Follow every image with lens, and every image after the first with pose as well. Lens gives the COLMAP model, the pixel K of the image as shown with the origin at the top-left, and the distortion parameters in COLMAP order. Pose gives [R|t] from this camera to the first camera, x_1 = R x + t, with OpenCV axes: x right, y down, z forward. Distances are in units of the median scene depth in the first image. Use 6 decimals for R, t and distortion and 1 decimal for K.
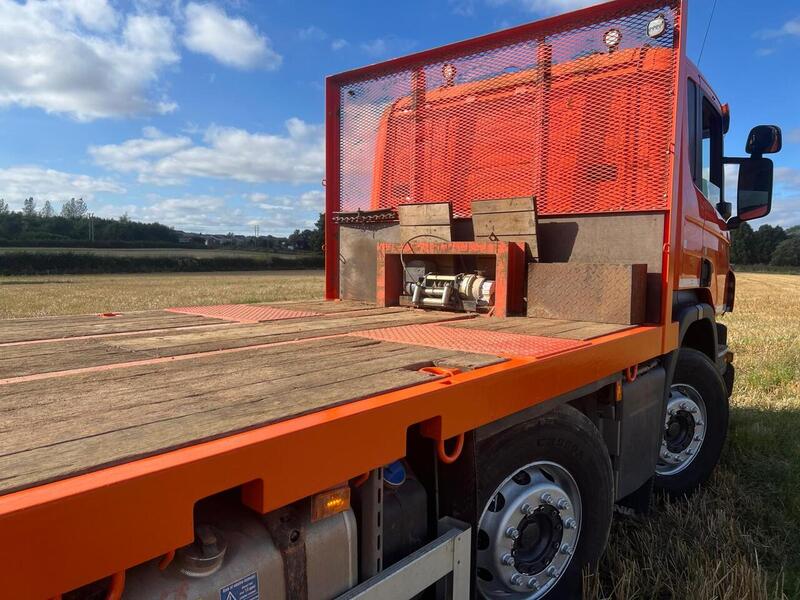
lens RADIAL K [[591.8, 0, 417.8], [0, 591.8, 297.5], [0, 0, 1]] dist [0.099207, -0.117505]
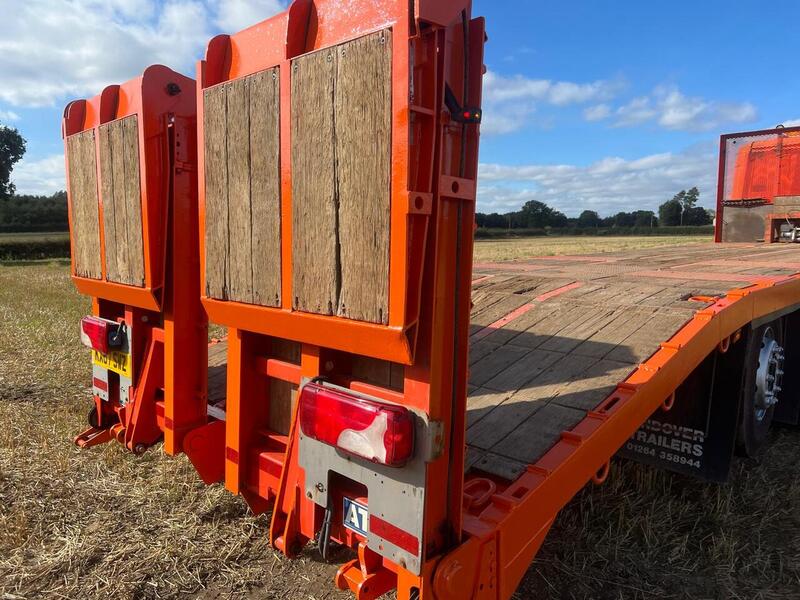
lens RADIAL K [[592.4, 0, 400.0], [0, 592.4, 300.0], [0, 0, 1]] dist [0.050088, -0.058337]
pose [[0.993012, -0.012362, -0.117363, -1.029670], [0.018098, 0.998686, 0.047935, 0.084597], [0.116616, -0.049724, 0.991932, -1.237134]]
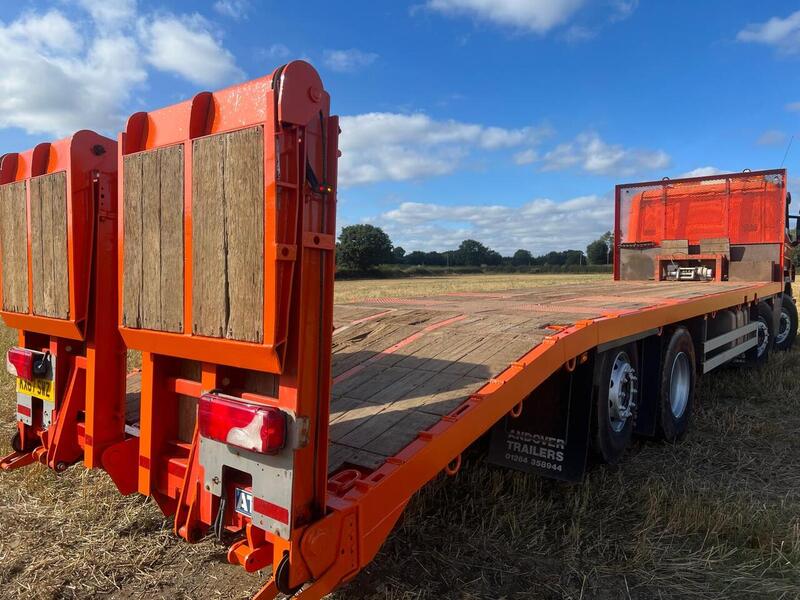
lens RADIAL K [[591.6, 0, 400.0], [0, 591.6, 302.5], [0, 0, 1]] dist [0.066091, -0.079920]
pose [[0.999605, -0.021948, -0.017562, -0.965219], [0.021803, 0.999727, -0.008421, 0.090190], [0.017742, 0.008035, 0.999810, -1.347500]]
